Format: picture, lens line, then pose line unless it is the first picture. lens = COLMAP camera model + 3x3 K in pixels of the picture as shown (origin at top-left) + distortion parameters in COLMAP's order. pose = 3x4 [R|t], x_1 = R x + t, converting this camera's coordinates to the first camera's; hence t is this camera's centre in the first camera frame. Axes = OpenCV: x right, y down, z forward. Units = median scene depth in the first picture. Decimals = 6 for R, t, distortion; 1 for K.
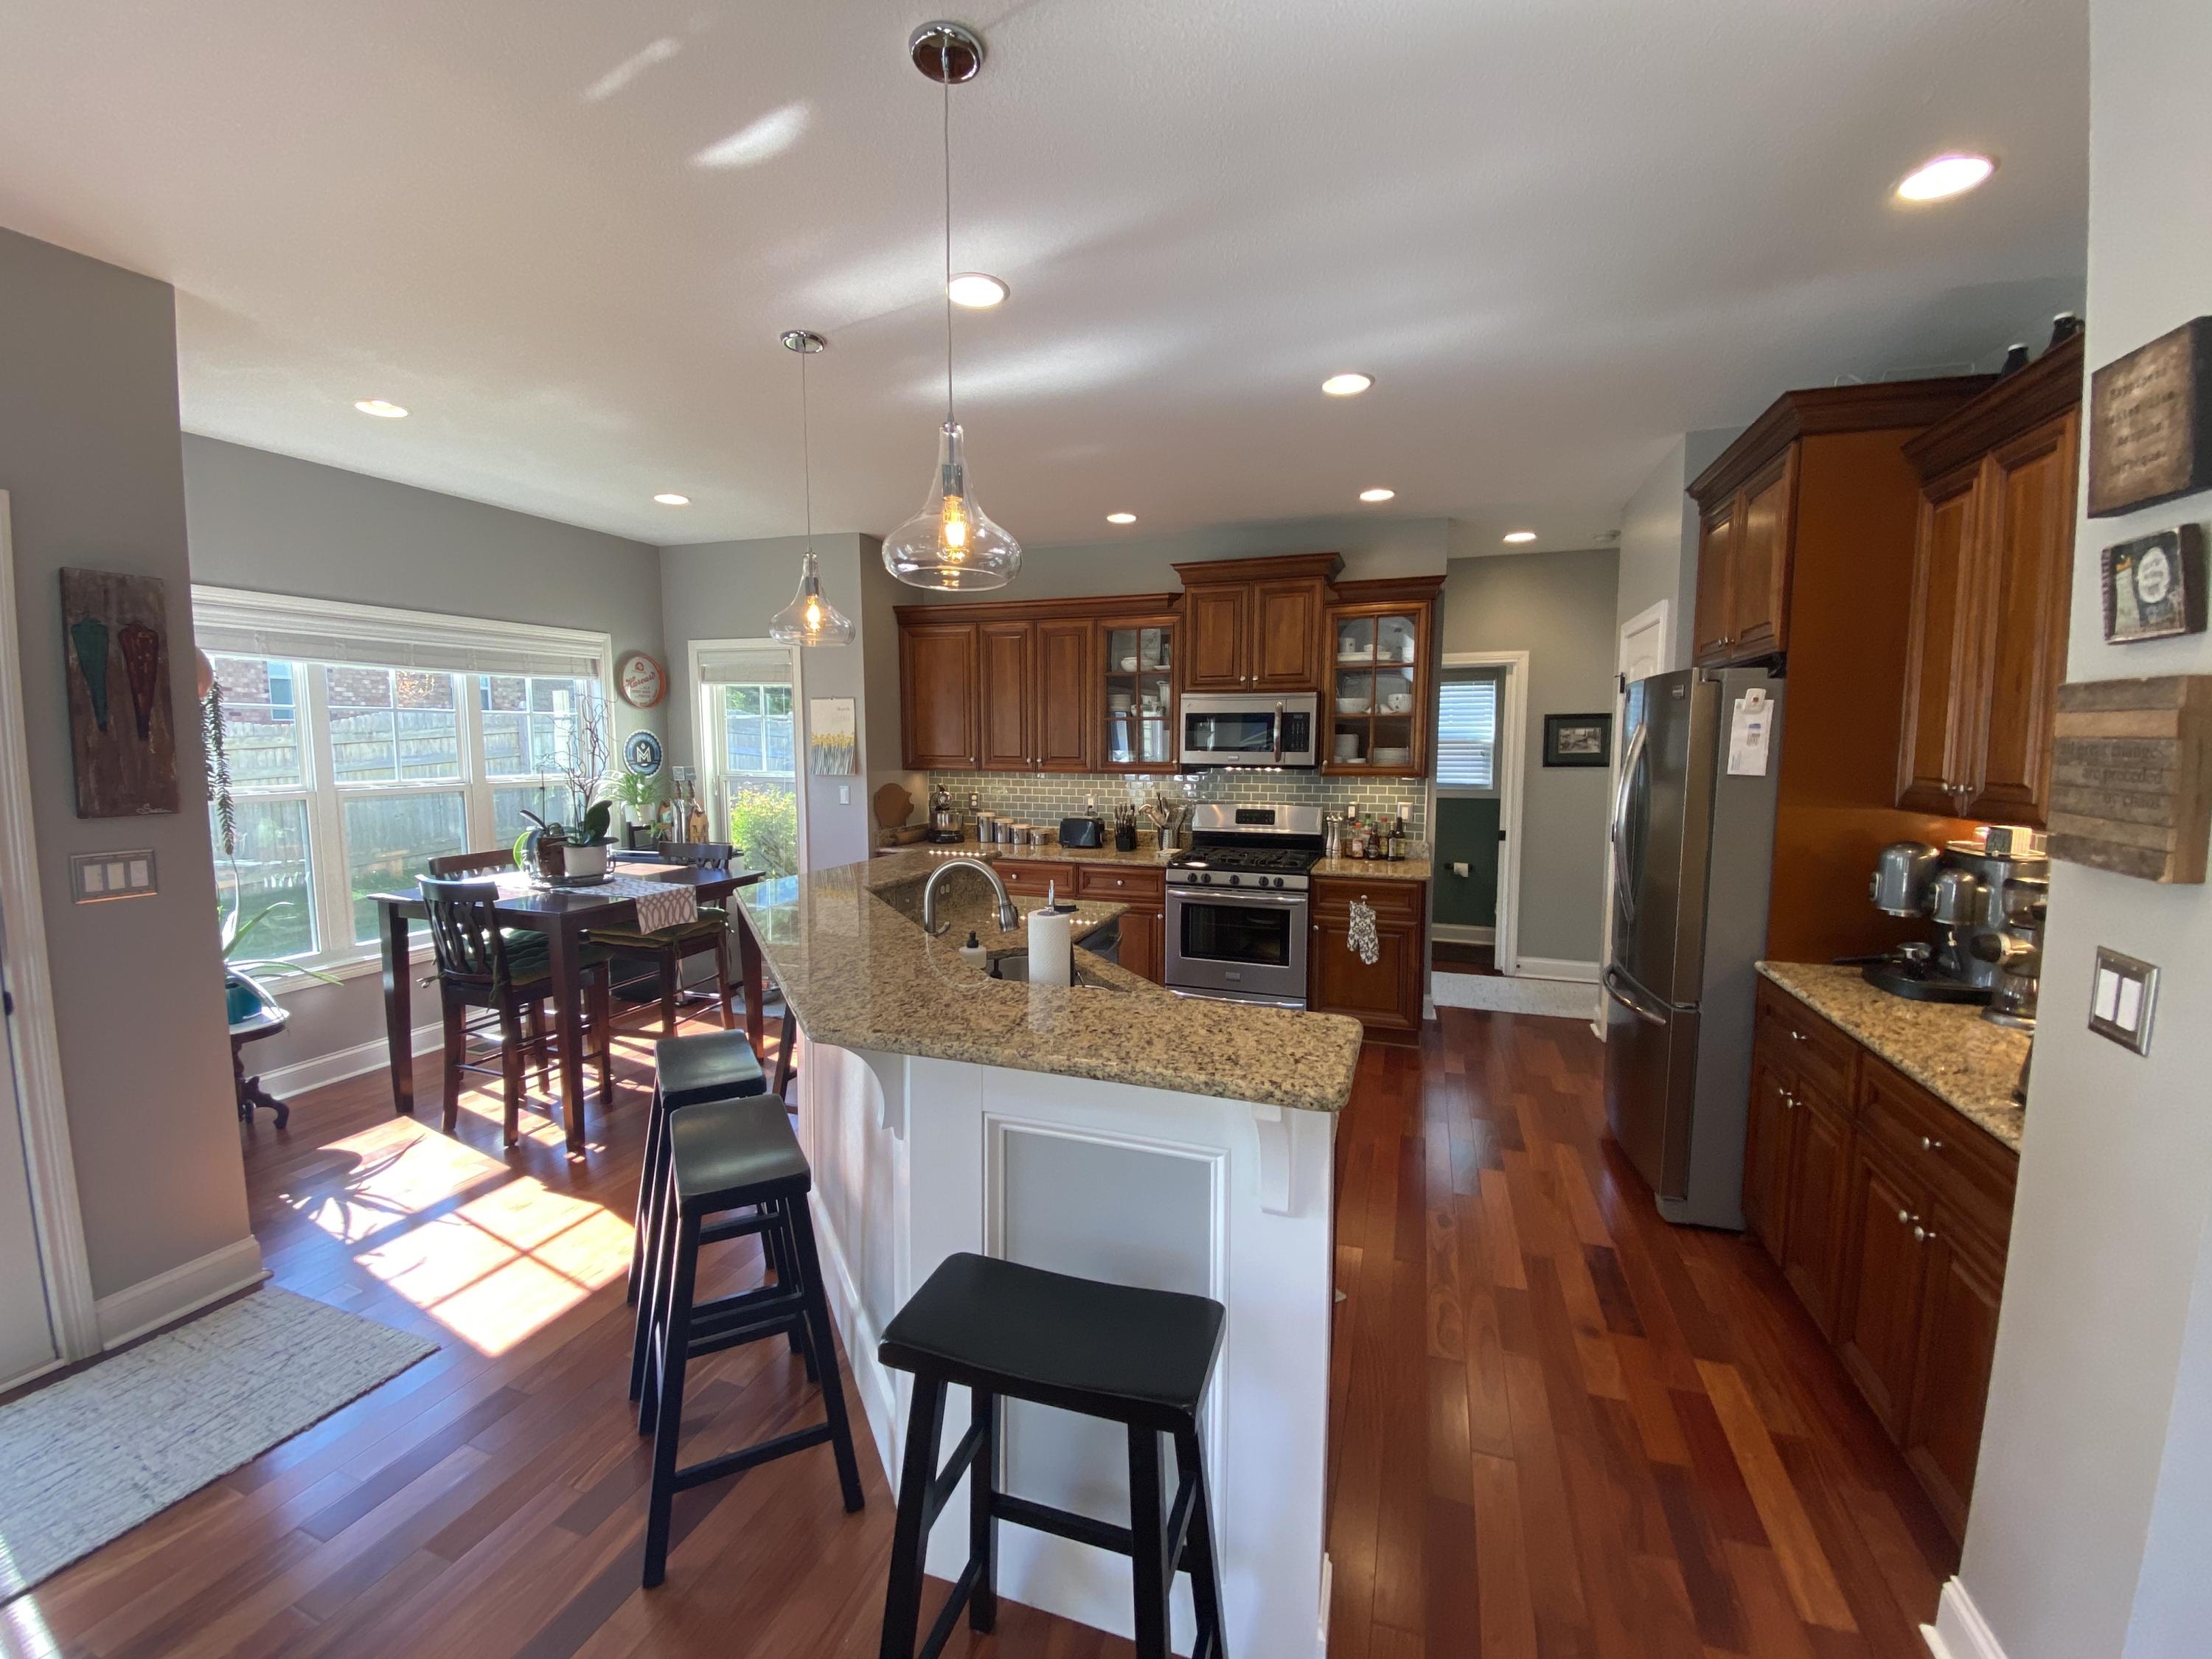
lens RADIAL K [[908.8, 0, 1106.0], [0, 908.8, 829.5], [0, 0, 1]] dist [0.044345, -0.030690]
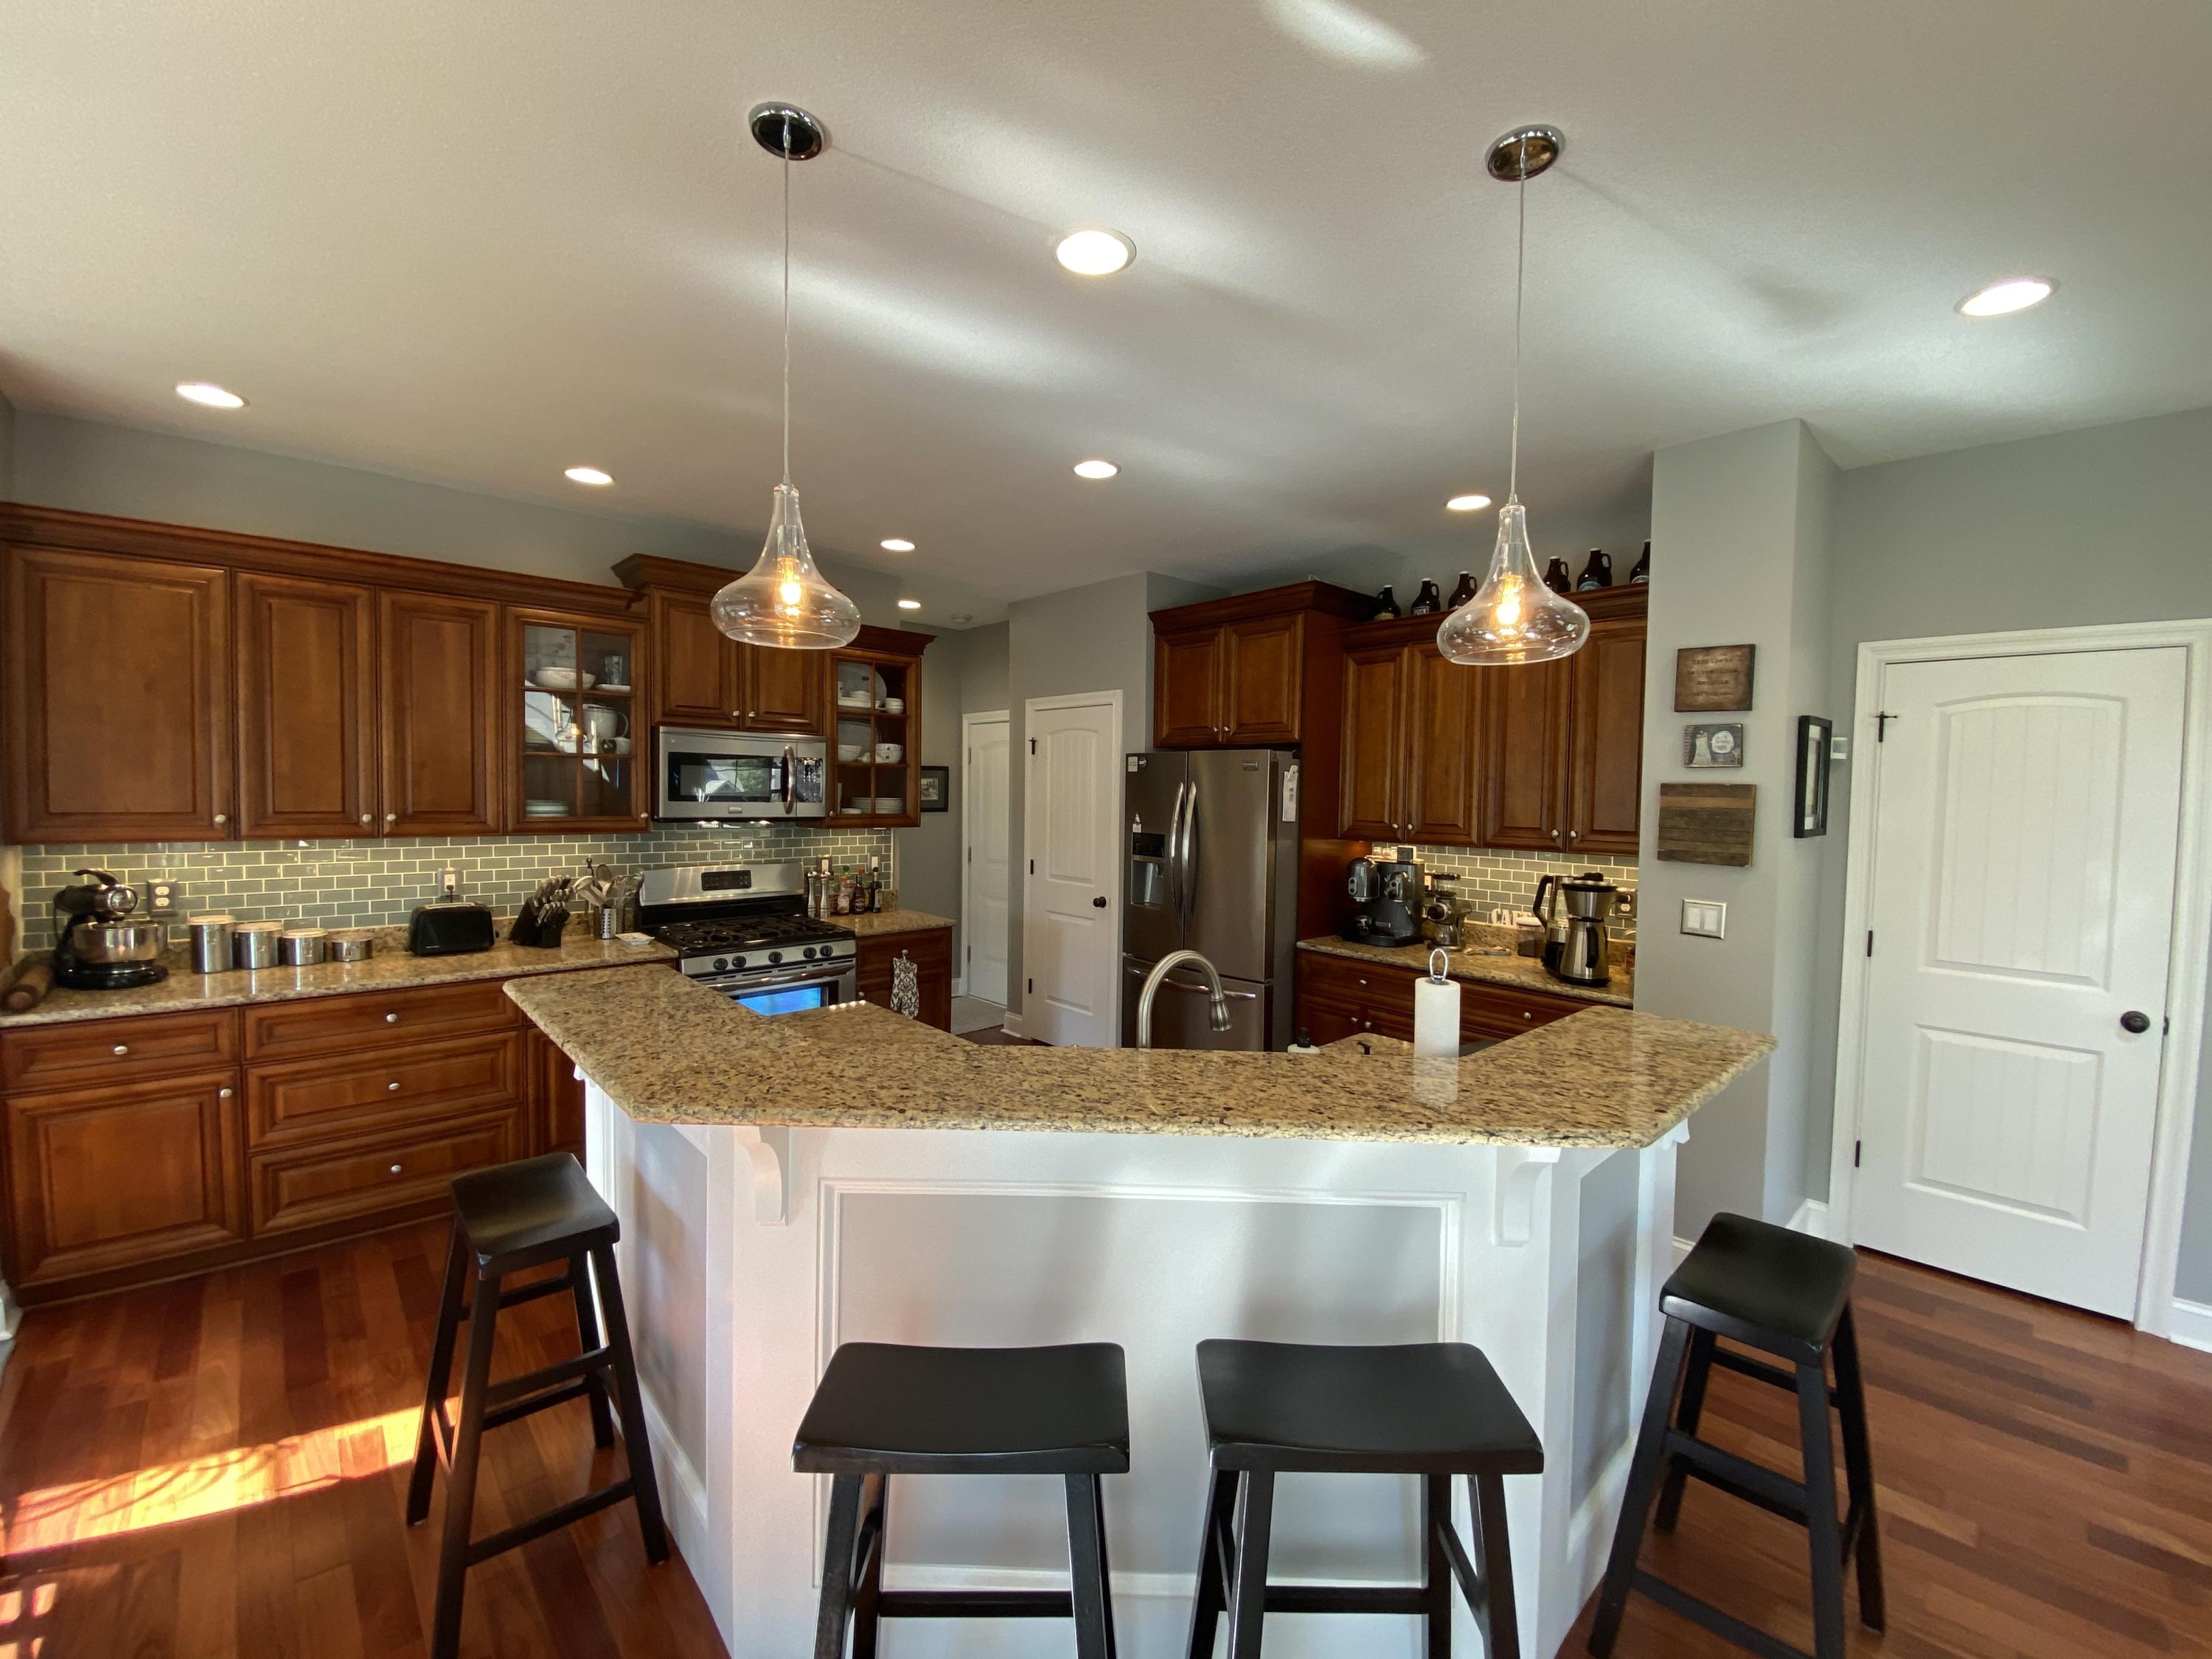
lens RADIAL K [[908.8, 0, 1106.0], [0, 908.8, 829.5], [0, 0, 1]] dist [0.044345, -0.030690]
pose [[0.456603, -0.036257, 0.888932, -0.445392], [0.069345, 0.997580, 0.005069, -0.042644], [-0.886964, 0.059329, 0.458012, 0.332523]]
